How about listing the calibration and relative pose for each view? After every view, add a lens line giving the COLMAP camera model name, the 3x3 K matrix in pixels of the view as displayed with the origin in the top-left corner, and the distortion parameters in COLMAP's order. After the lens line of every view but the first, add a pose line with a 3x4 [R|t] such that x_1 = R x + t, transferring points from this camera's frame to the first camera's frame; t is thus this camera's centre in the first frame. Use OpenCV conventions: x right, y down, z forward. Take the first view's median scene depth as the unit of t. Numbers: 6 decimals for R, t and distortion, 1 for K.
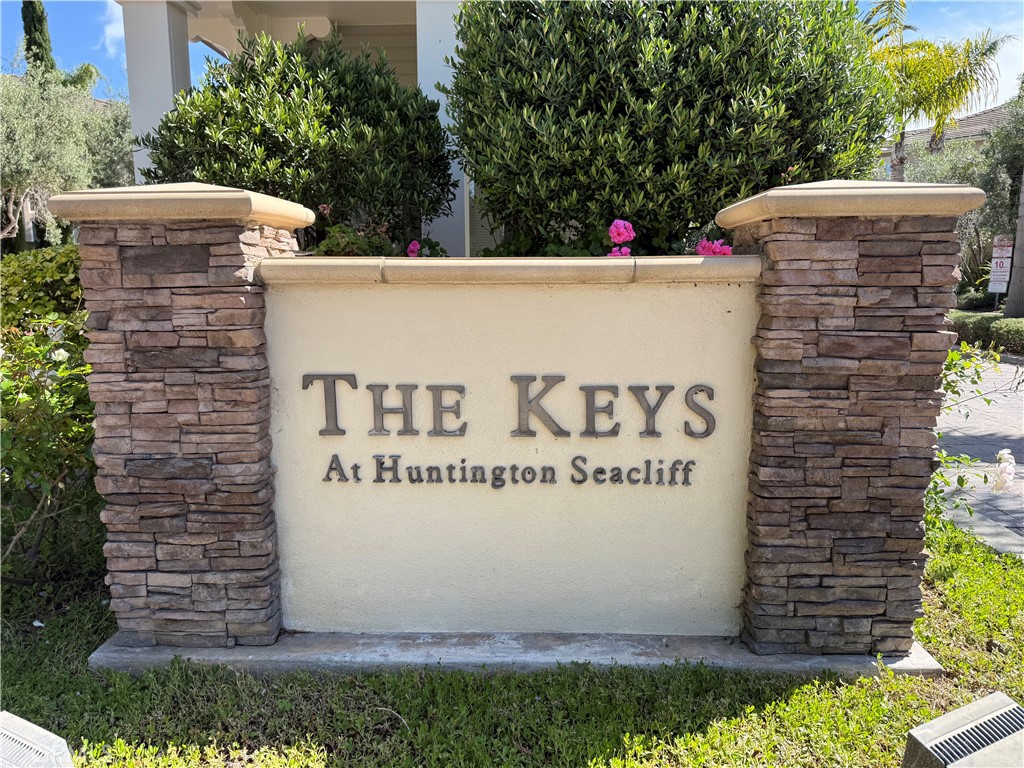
lens RADIAL K [[722.5, 0, 517.7], [0, 722.5, 392.3], [0, 0, 1]] dist [0.086301, -0.107984]
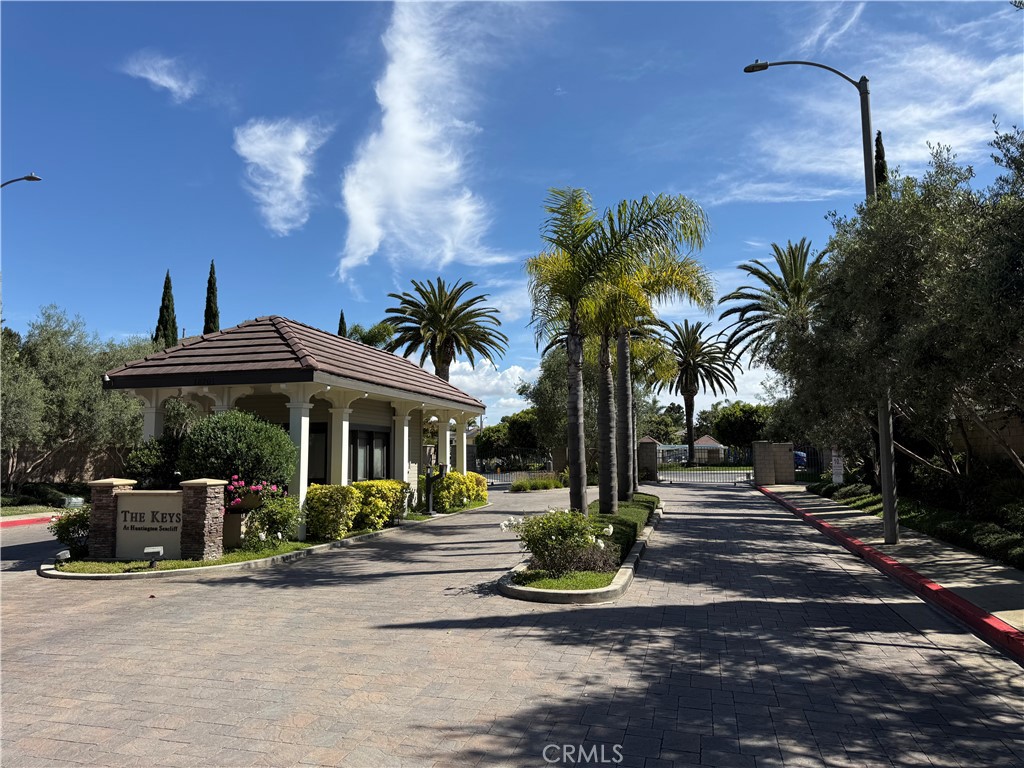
lens RADIAL K [[725.5, 0, 512.0], [0, 725.5, 384.0], [0, 0, 1]] dist [0.111140, -0.129806]
pose [[0.964415, -0.032297, -0.262414, 4.405594], [-0.033671, 0.969427, -0.243061, 0.335428], [0.262241, 0.243247, 0.933842, -4.087730]]
